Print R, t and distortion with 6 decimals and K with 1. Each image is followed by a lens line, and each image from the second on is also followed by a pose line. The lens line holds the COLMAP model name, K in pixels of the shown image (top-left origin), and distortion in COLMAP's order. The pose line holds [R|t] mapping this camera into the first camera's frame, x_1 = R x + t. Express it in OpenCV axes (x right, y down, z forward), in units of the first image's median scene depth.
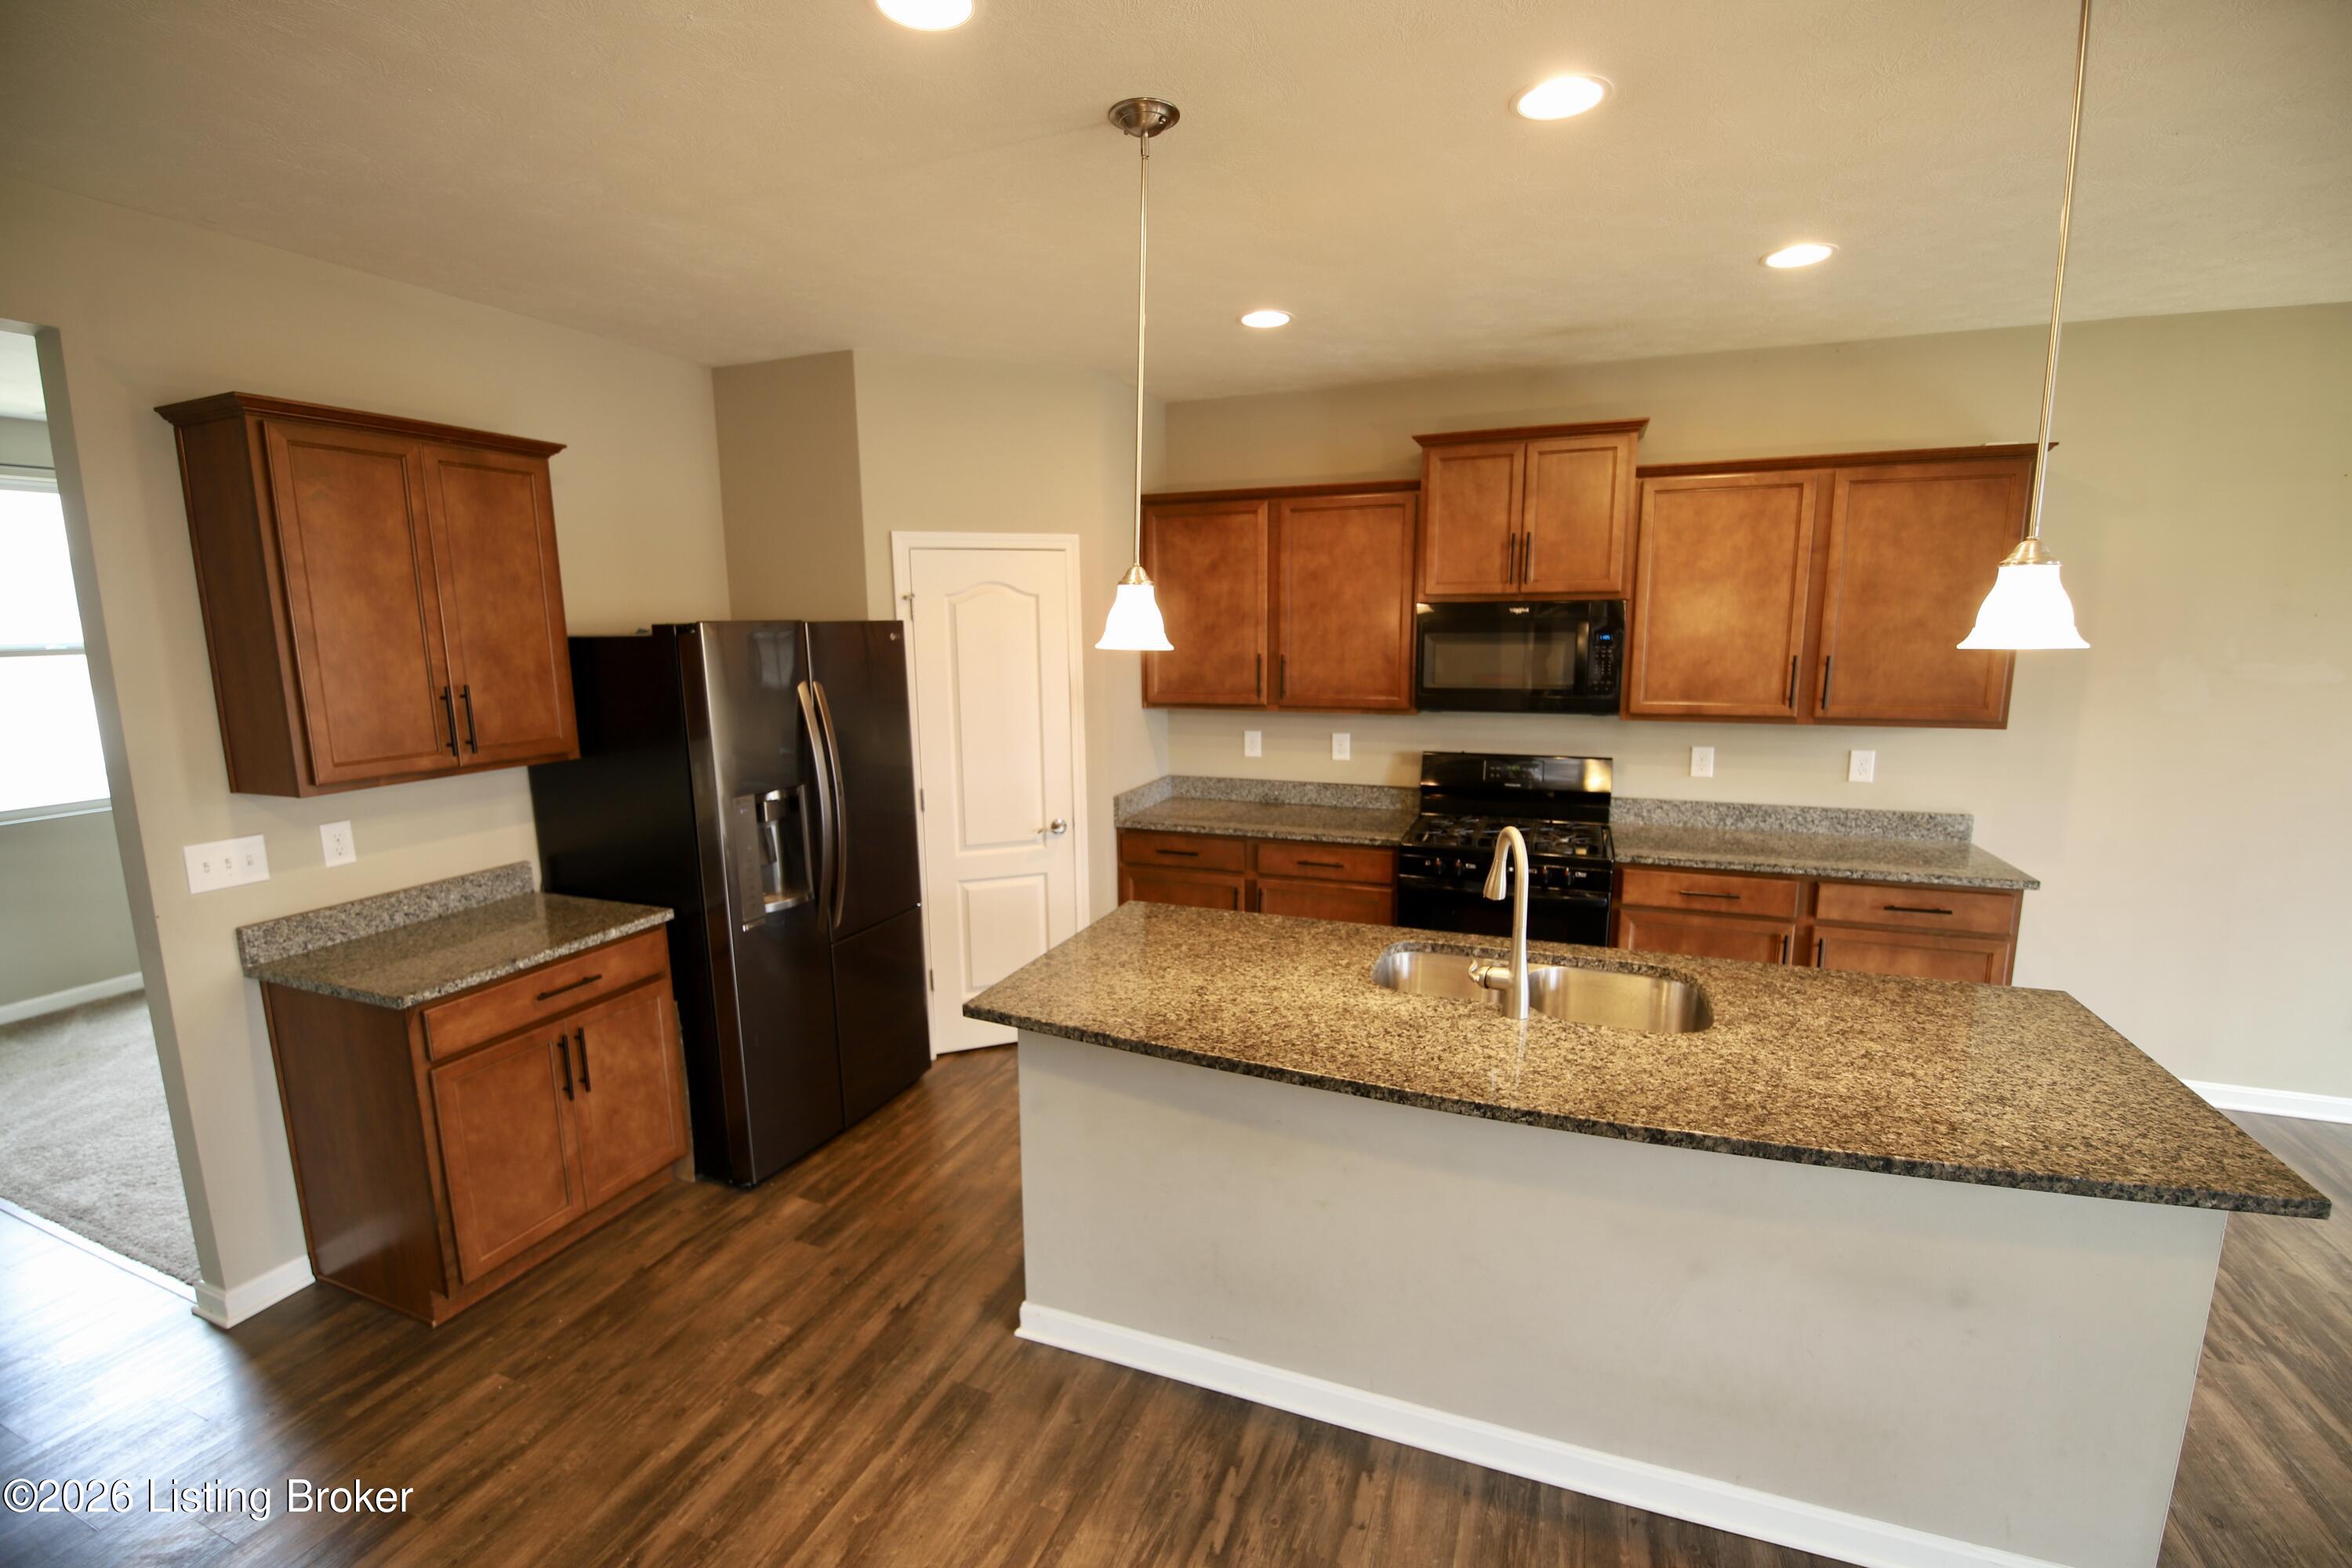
lens RADIAL K [[1016.7, 0, 1165.8], [0, 1016.7, 790.4], [0, 0, 1]] dist [-0.001088, -0.009849]
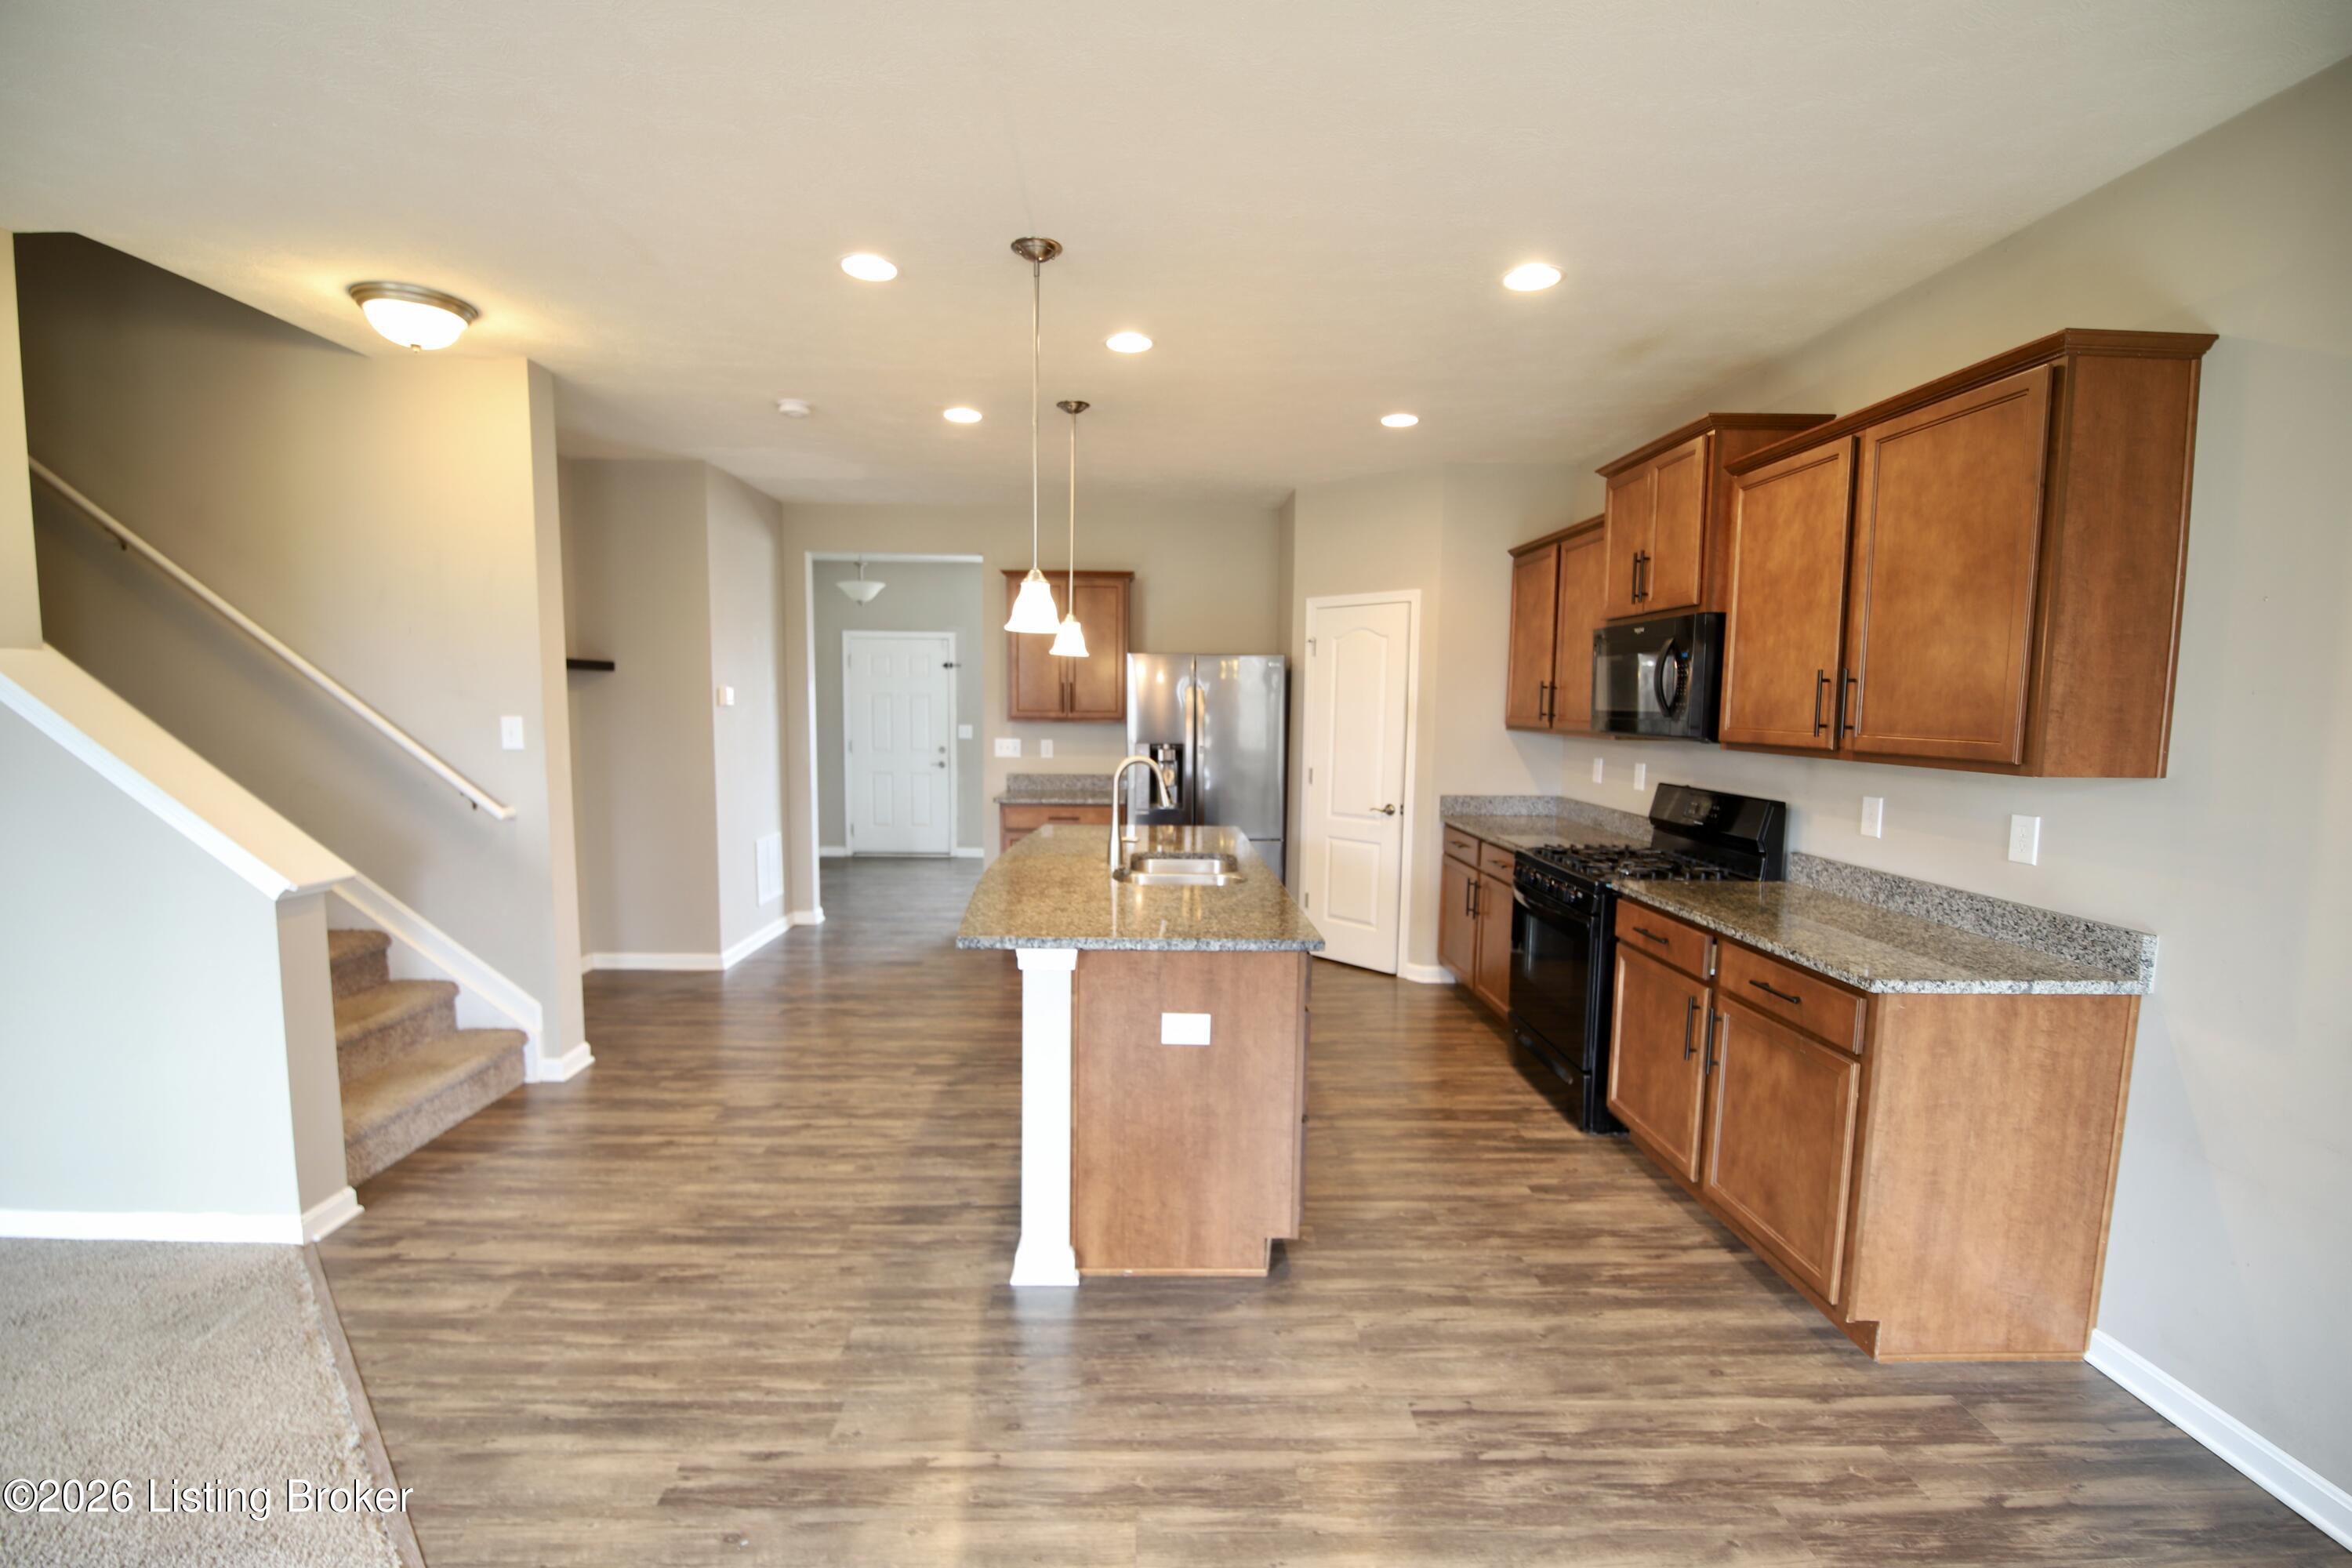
lens RADIAL K [[1016.8, 0, 1155.3], [0, 1016.8, 799.8], [0, 0, 1]] dist [0.001352, -0.012634]
pose [[0.382443, 0.105857, -0.917895, 1.440340], [-0.167338, 0.984923, 0.043866, 0.023146], [0.908700, 0.136823, 0.394391, 0.289623]]
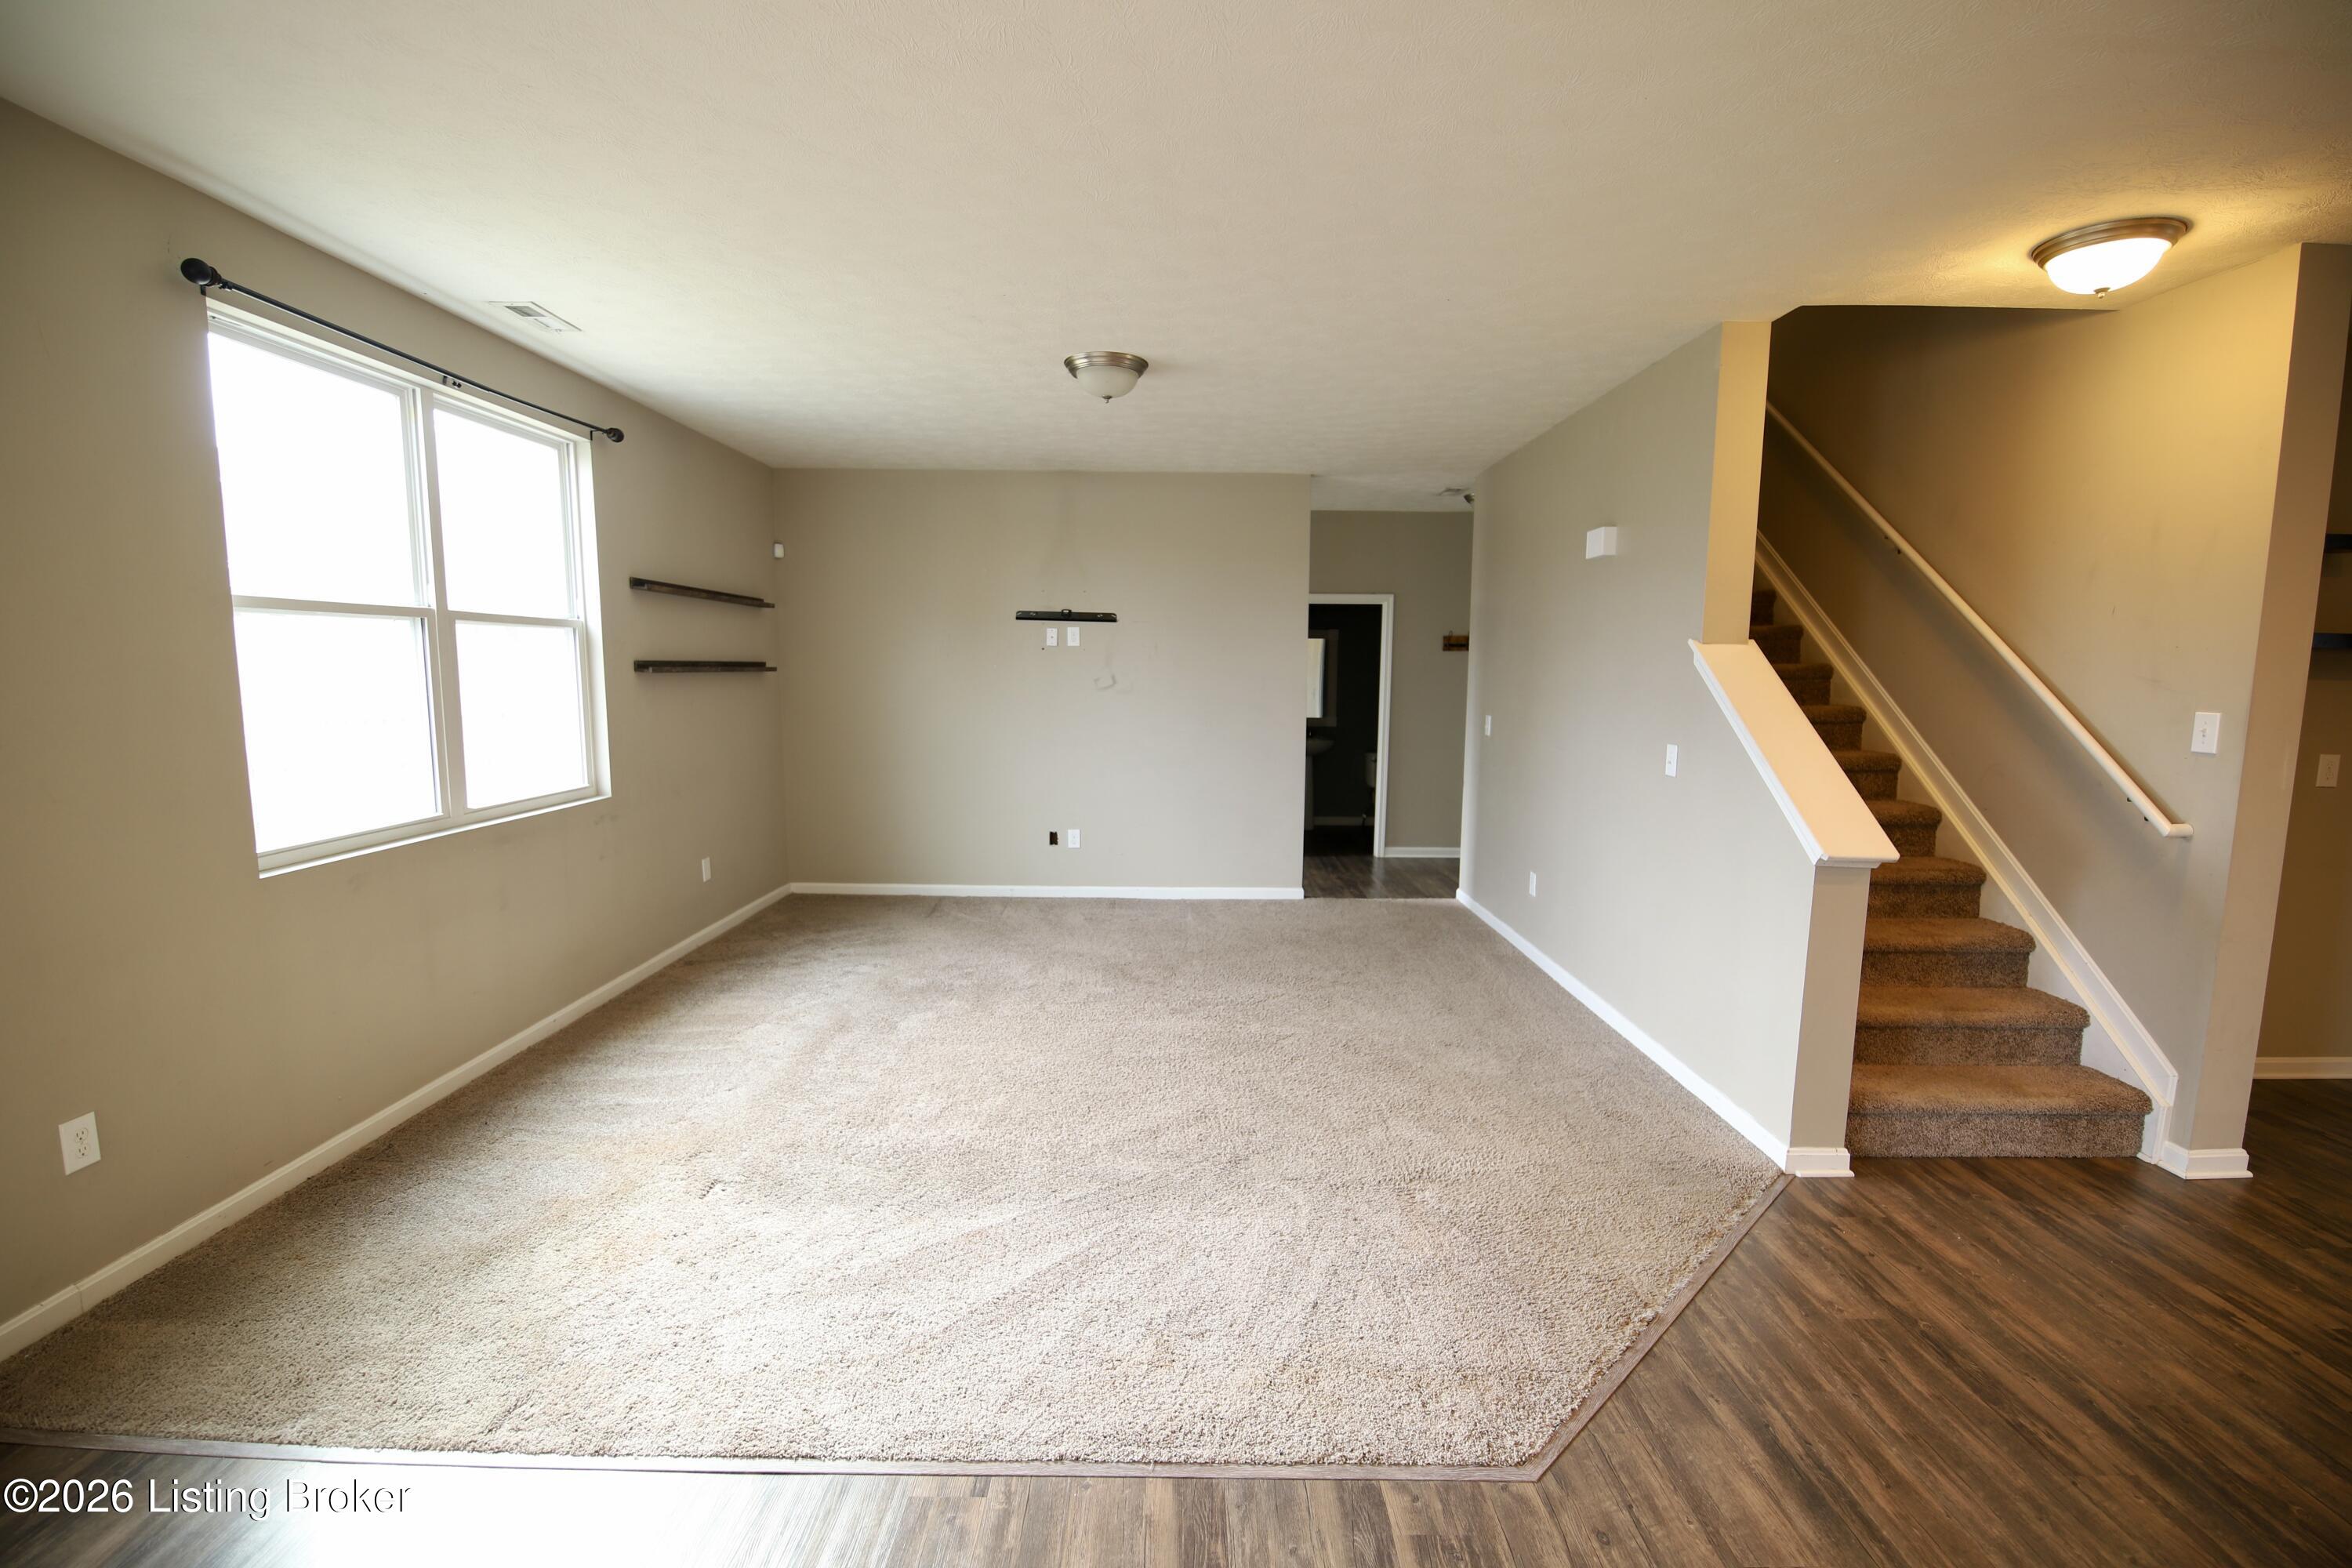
lens RADIAL K [[1020.7, 0, 1168.9], [0, 1020.7, 778.0], [0, 0, 1]] dist [-0.000179, -0.010586]
pose [[-0.931294, 0.042601, -0.361769, 1.279774], [-0.060451, 0.961293, 0.268817, -0.036003], [0.359218, 0.272217, -0.892670, 0.602685]]
